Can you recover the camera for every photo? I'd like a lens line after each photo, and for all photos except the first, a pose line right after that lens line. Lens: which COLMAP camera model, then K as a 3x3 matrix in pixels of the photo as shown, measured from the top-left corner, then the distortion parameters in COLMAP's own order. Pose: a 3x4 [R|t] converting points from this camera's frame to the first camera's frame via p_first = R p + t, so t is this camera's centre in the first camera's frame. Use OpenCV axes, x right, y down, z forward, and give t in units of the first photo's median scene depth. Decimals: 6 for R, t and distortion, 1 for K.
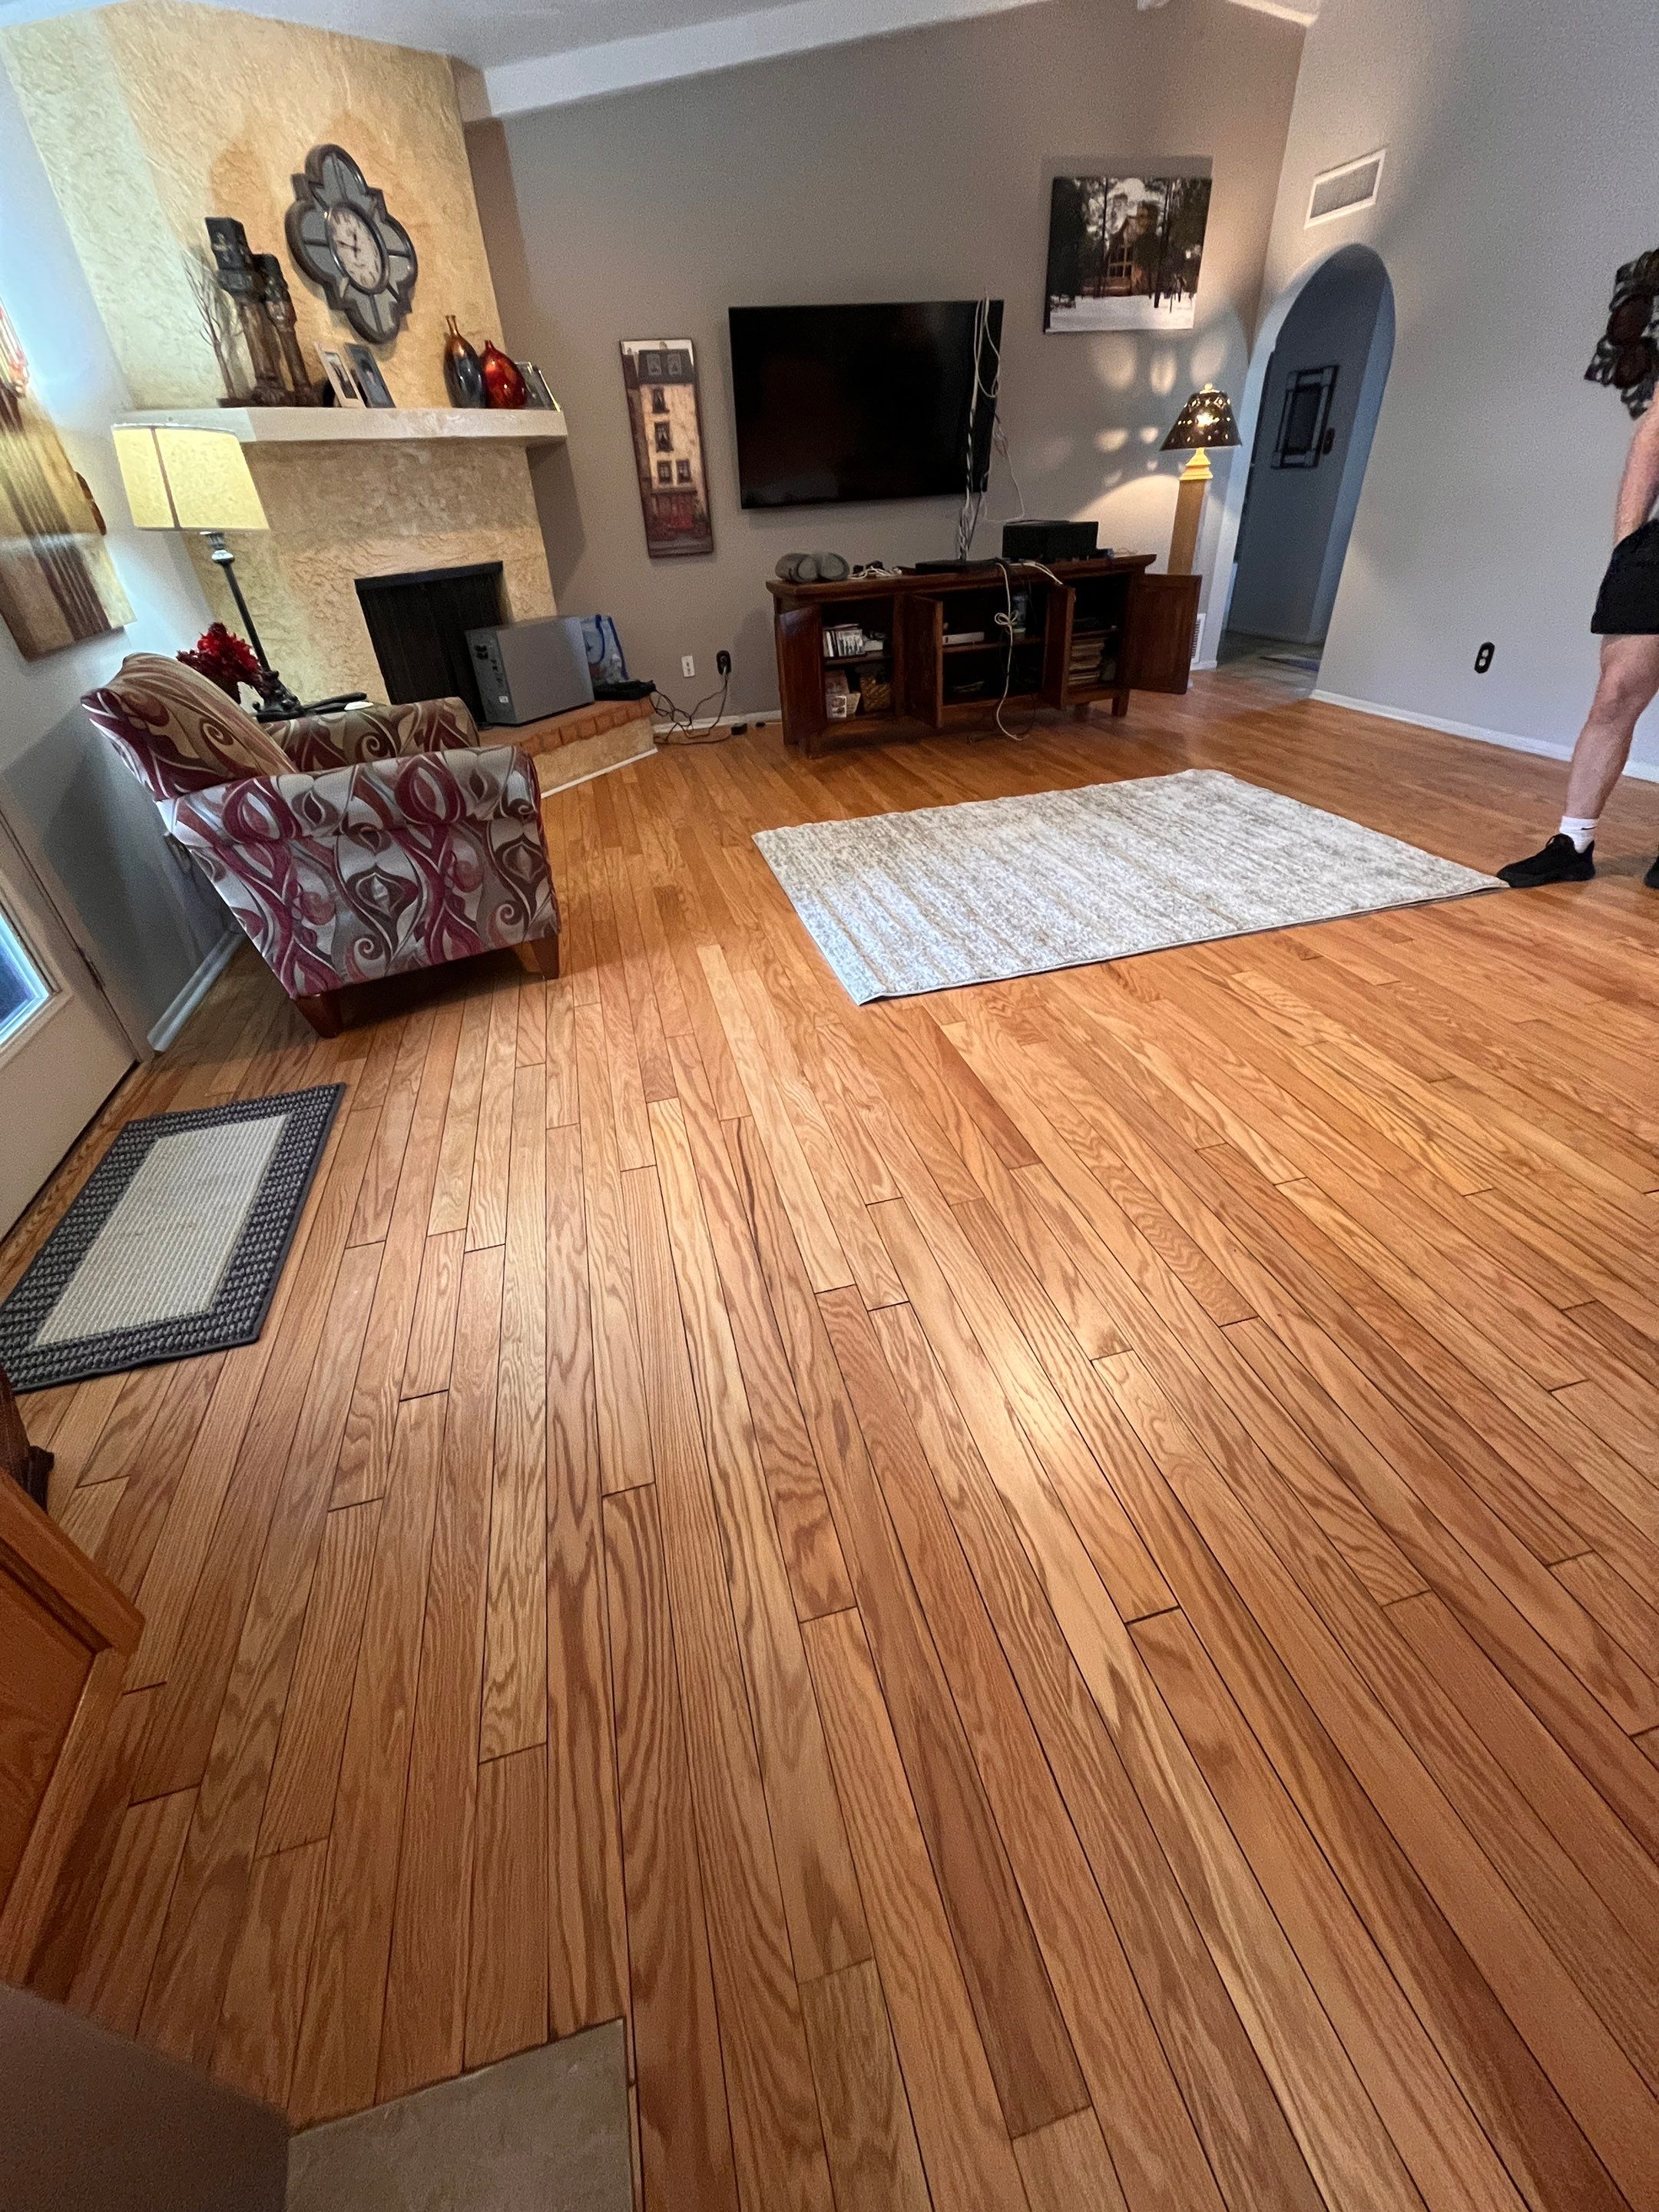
lens RADIAL K [[902.8, 0, 829.2], [0, 902.8, 1101.5], [0, 0, 1]] dist [-0.001859, -0.000461]
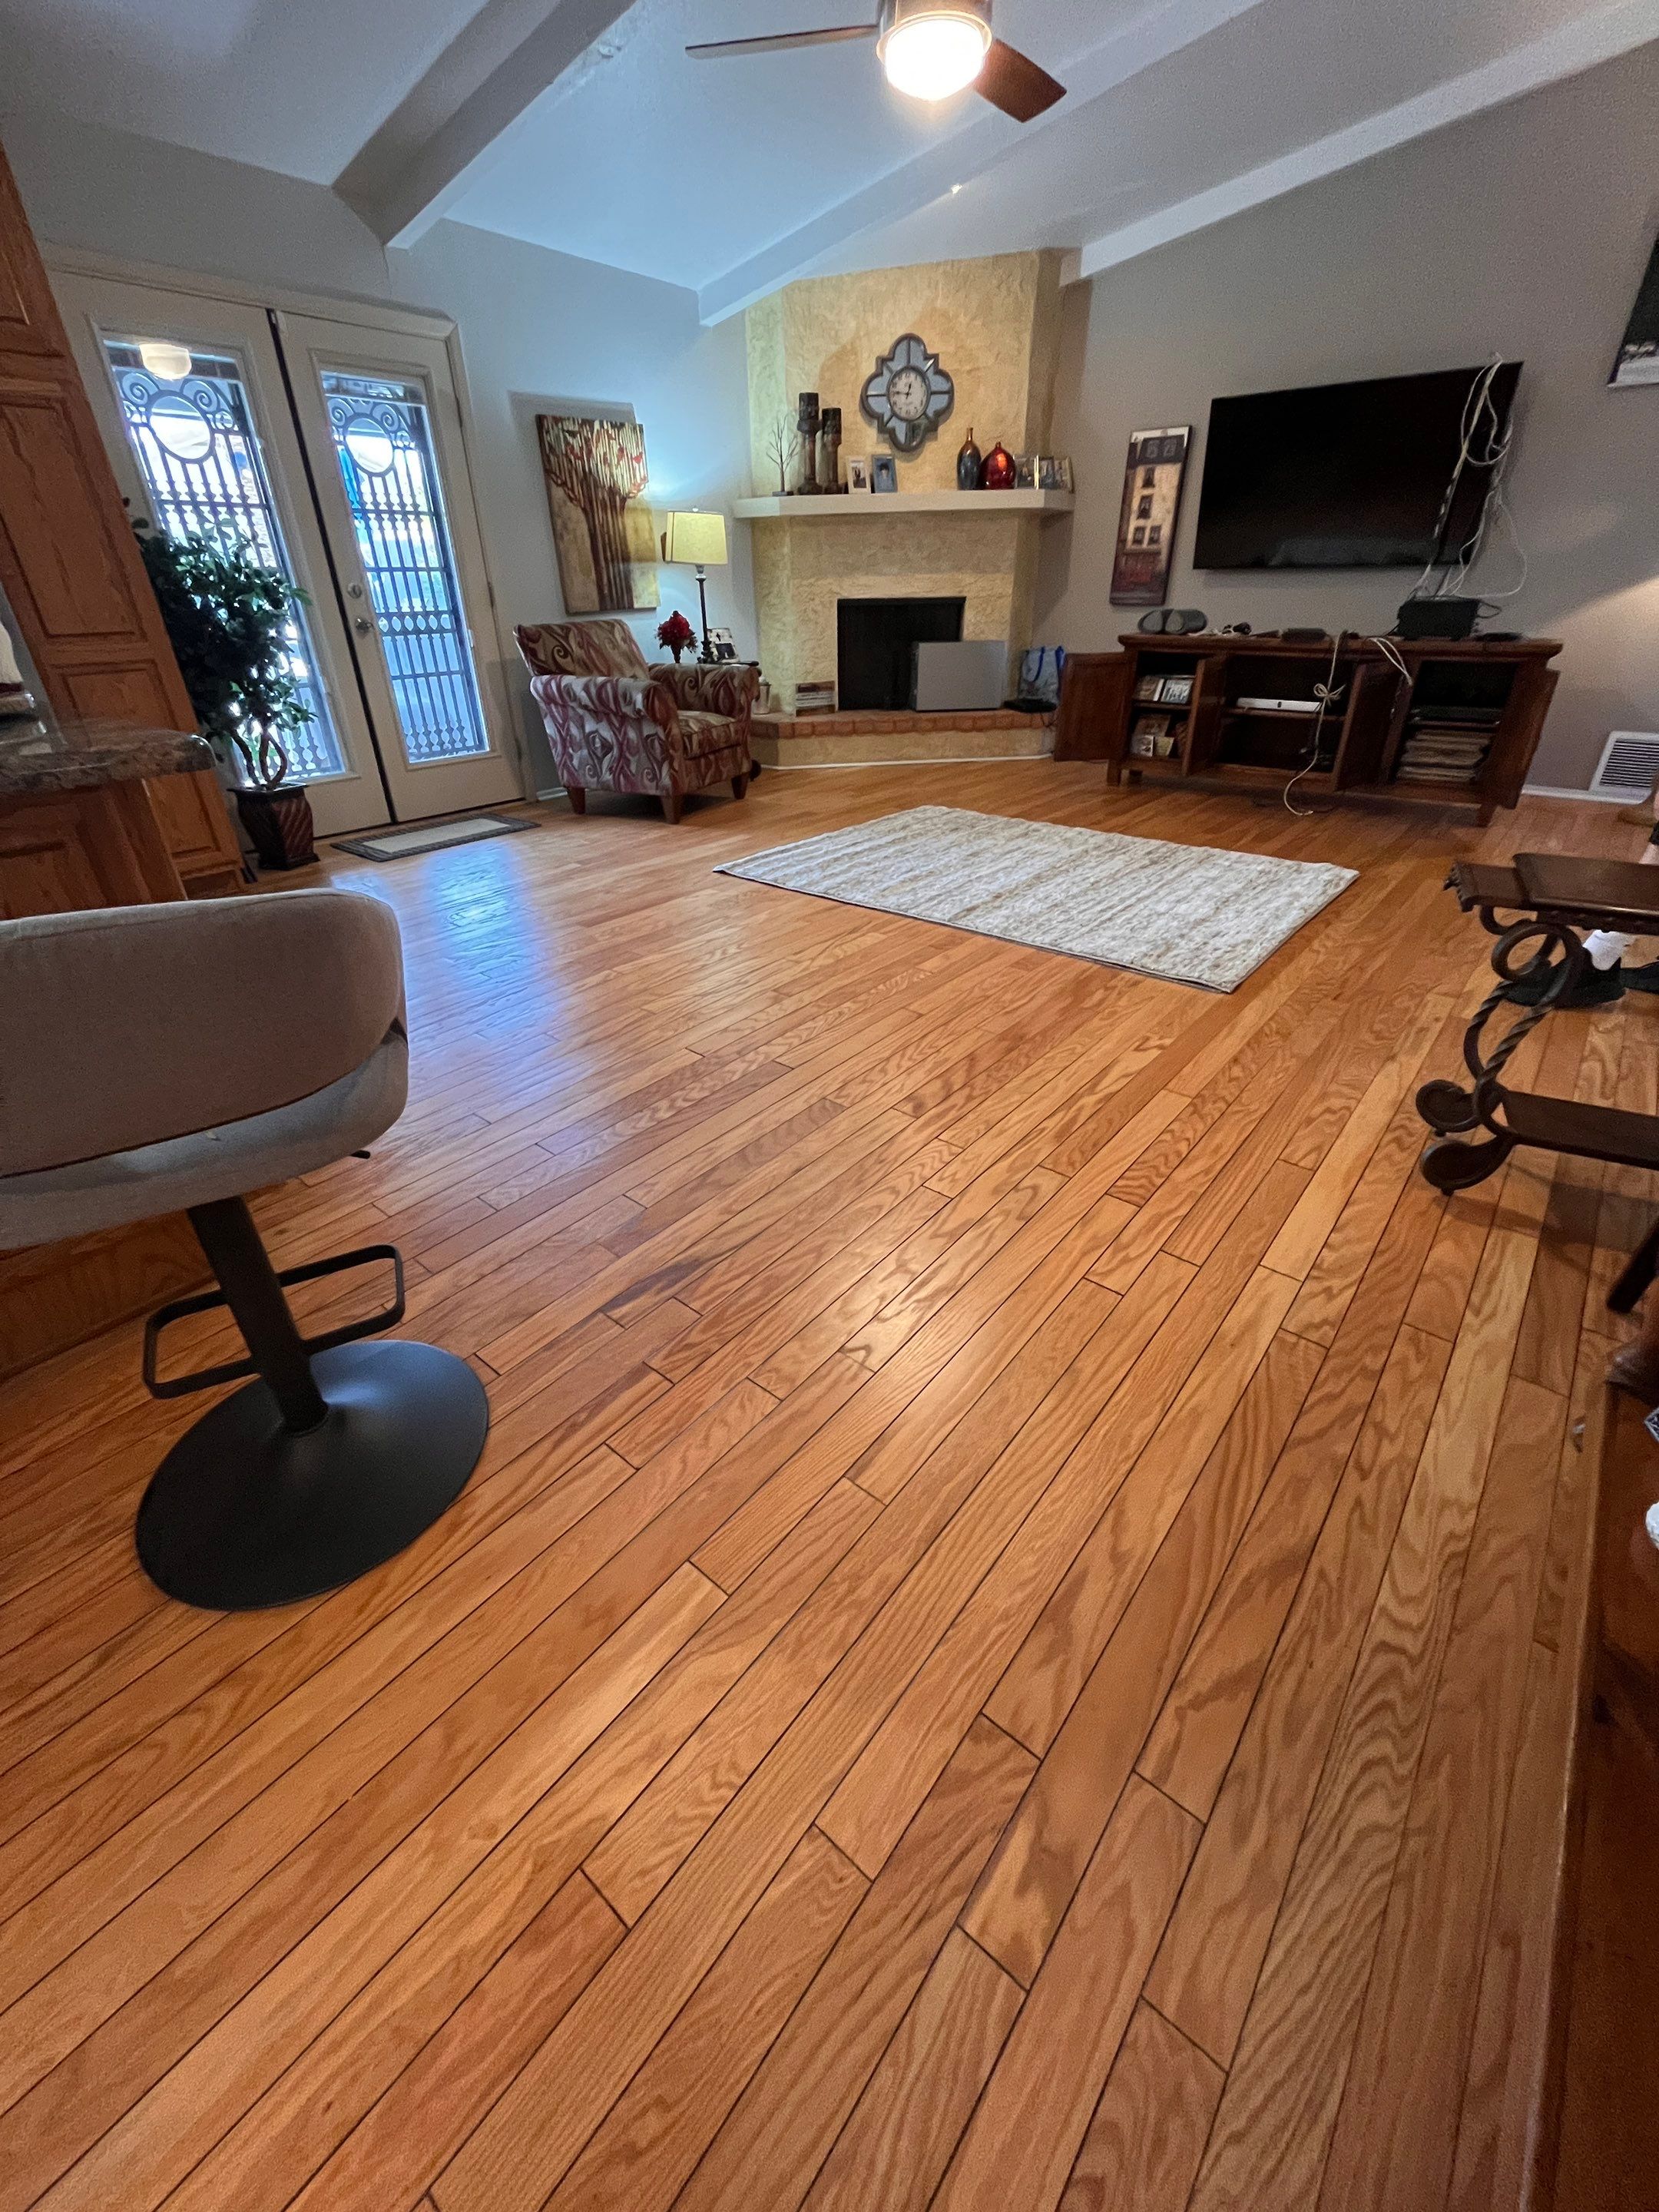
lens RADIAL K [[902.8, 0, 832.3], [0, 902.8, 1103.8], [0, 0, 1]] dist [-0.001859, -0.000461]
pose [[0.579765, 0.449810, -0.679370, 1.007533], [-0.472215, 0.864989, 0.169727, -0.086173], [0.663992, 0.222407, 0.713897, 0.070955]]
